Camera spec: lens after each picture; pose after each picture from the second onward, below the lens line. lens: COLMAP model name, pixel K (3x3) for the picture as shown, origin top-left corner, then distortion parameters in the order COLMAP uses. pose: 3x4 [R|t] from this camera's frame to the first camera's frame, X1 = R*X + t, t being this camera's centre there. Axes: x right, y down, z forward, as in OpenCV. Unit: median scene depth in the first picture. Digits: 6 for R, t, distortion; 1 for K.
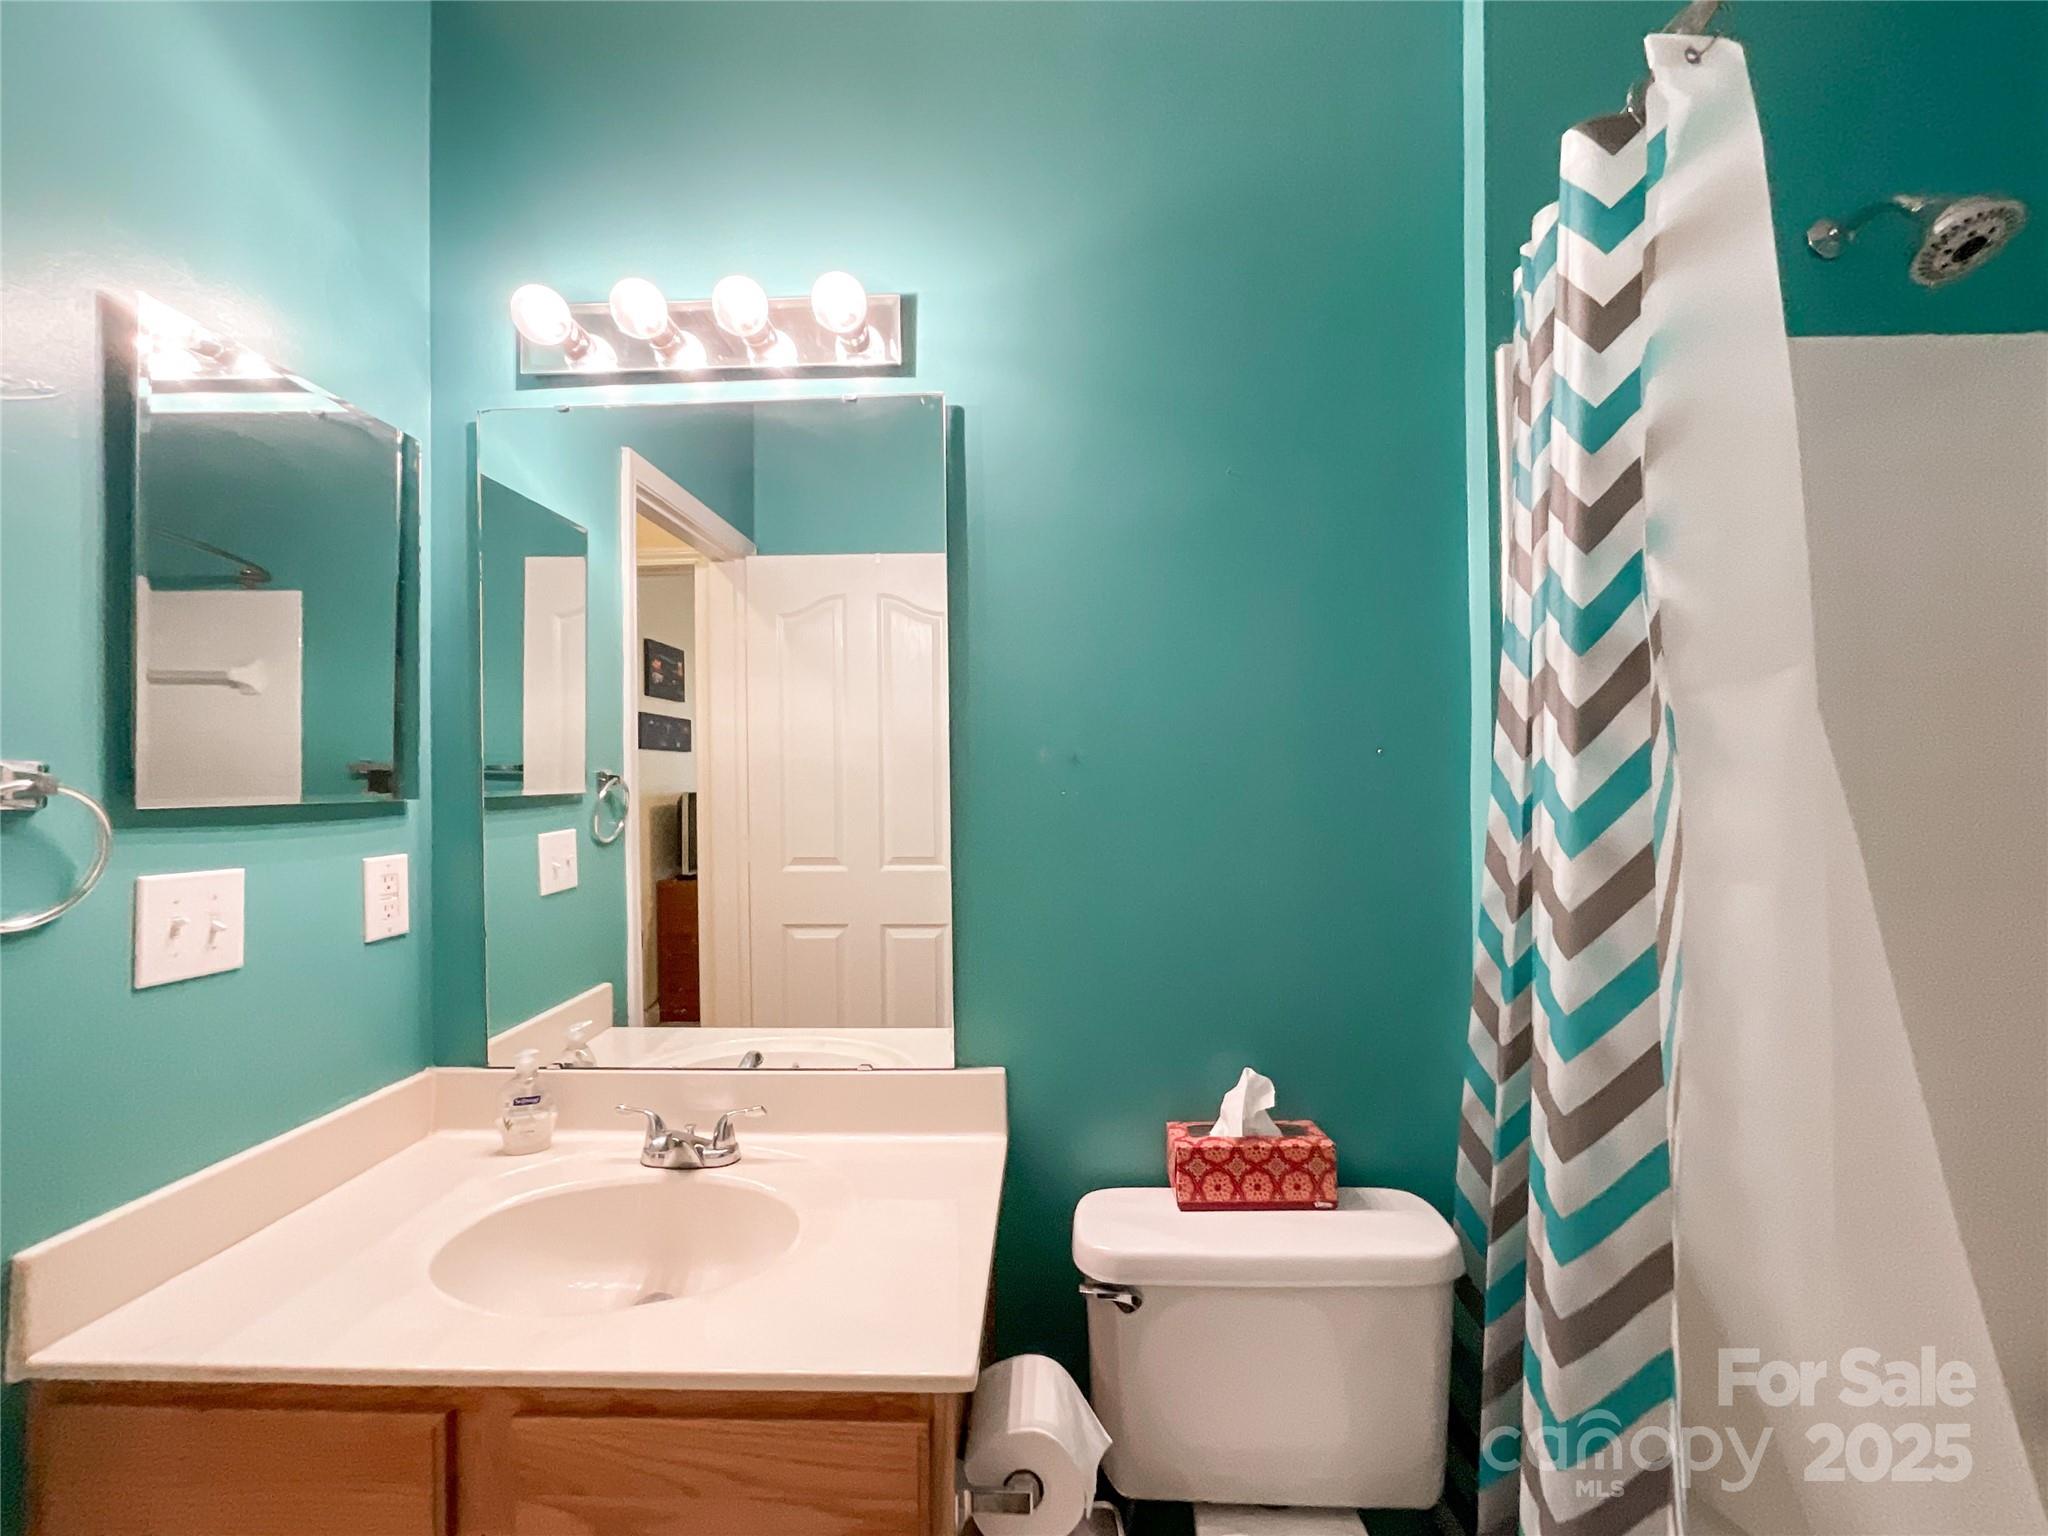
lens RADIAL K [[863.3, 0, 1030.0], [0, 863.3, 774.2], [0, 0, 1]] dist [-0.017644, 0.007951]
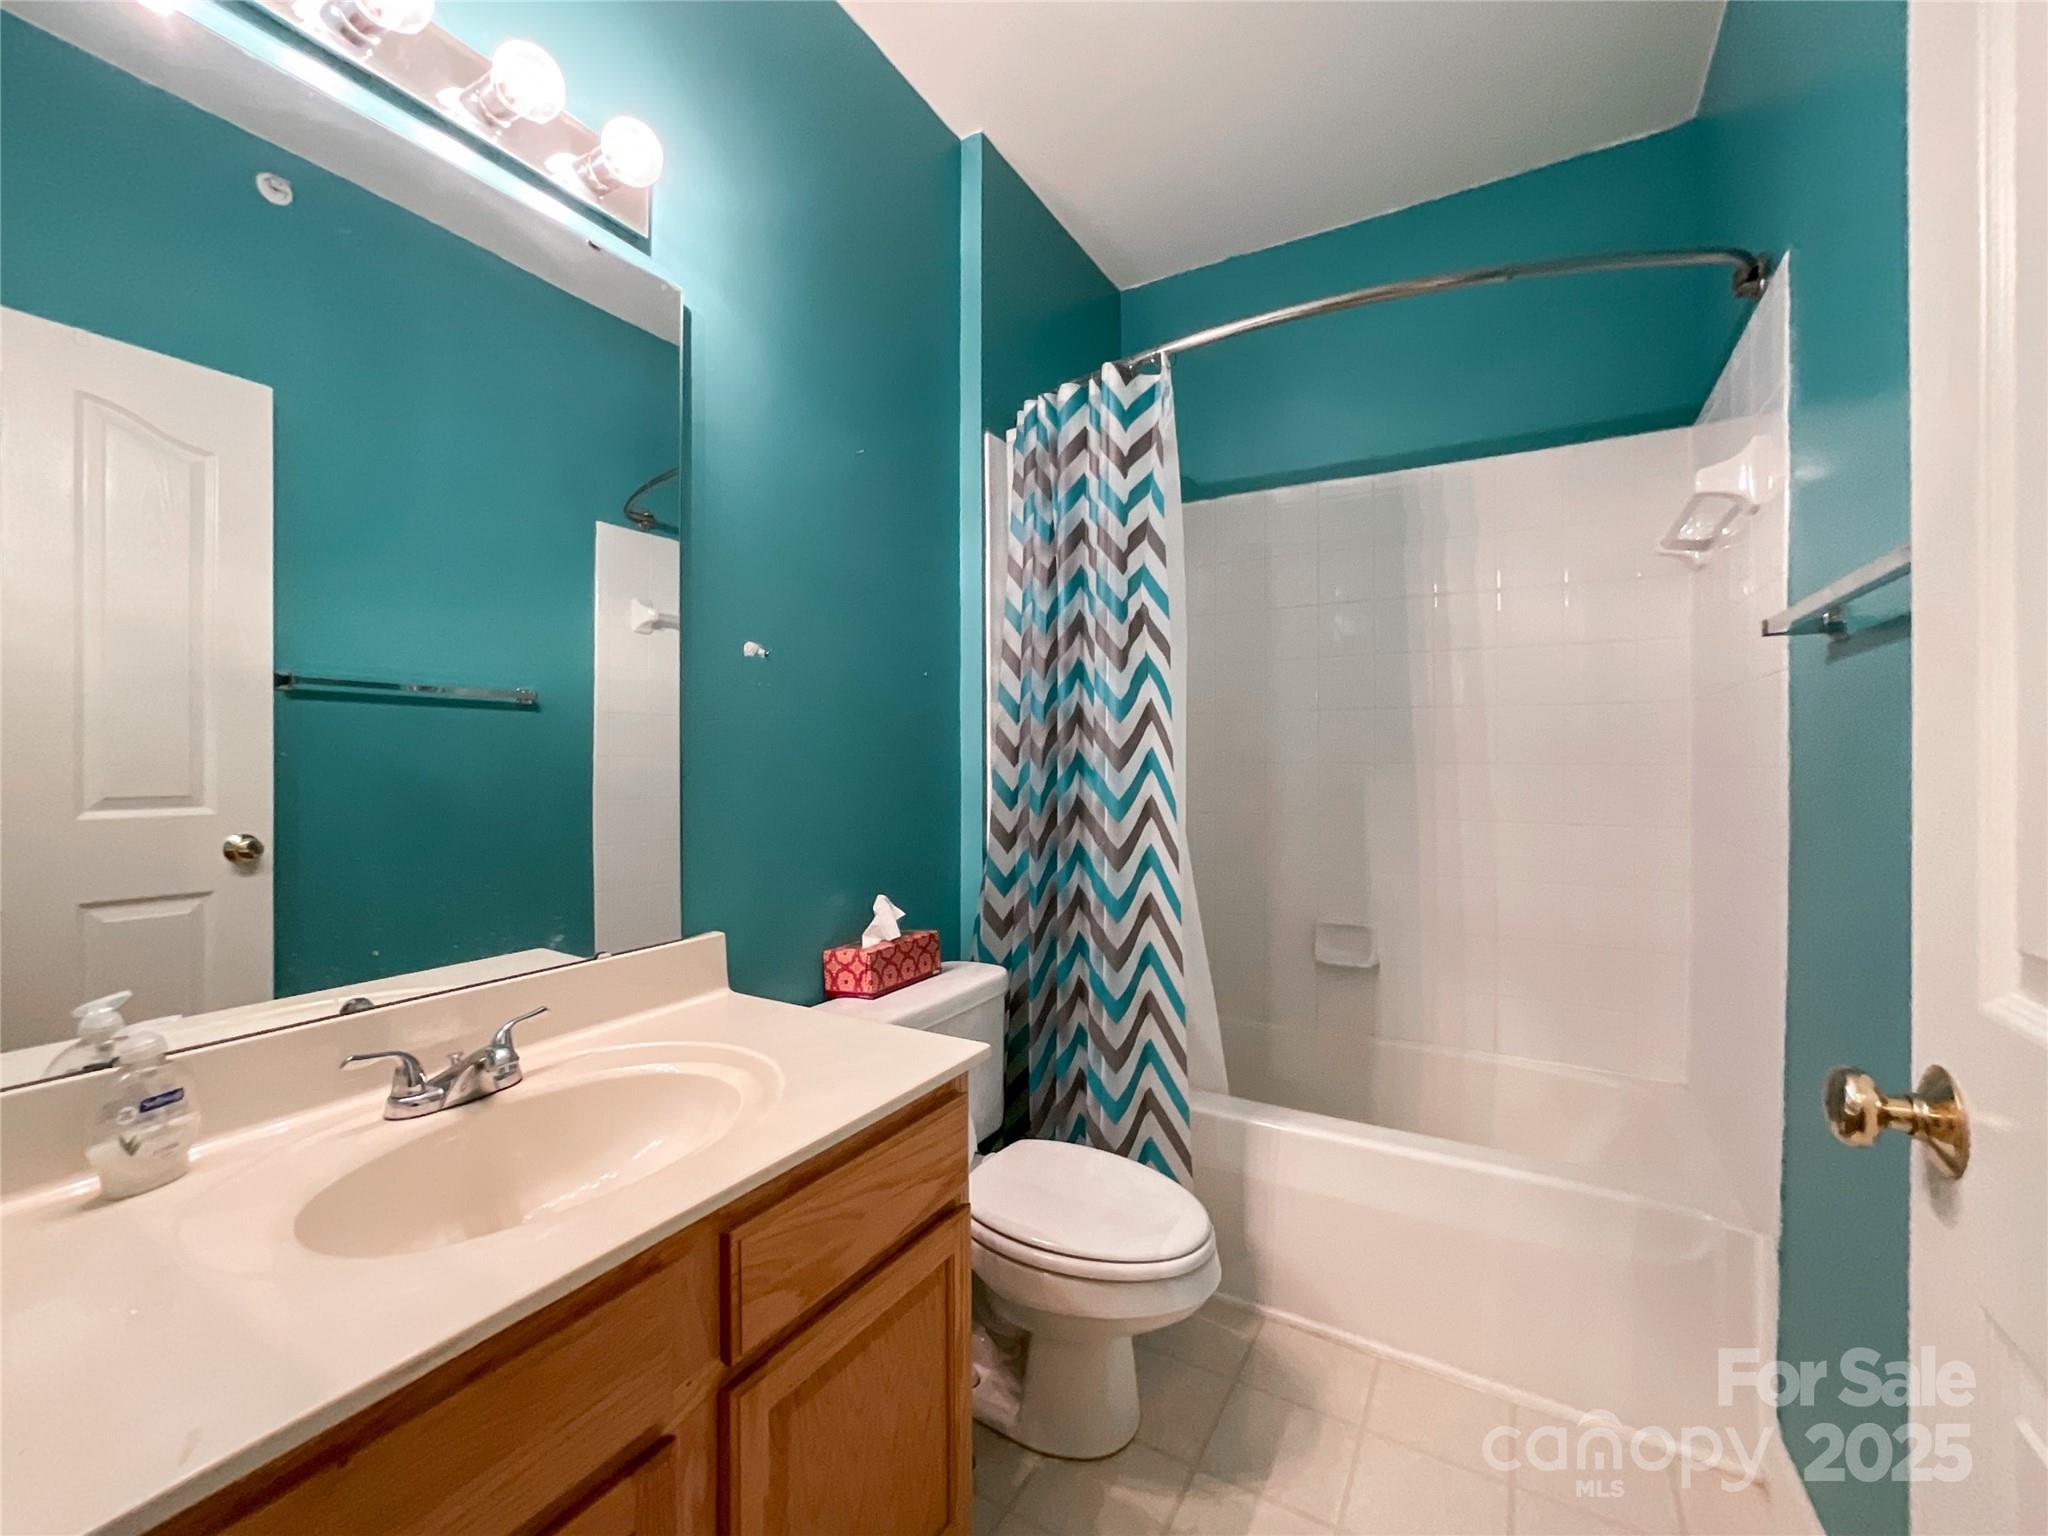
lens RADIAL K [[863.3, 0, 1033.0], [0, 863.3, 767.1], [0, 0, 1]] dist [-0.017644, 0.007951]
pose [[0.465942, -0.000393, 0.884815, -0.876178], [-0.013016, 0.999889, 0.007298, 0.126114], [-0.884719, -0.014918, 0.465885, 0.147782]]
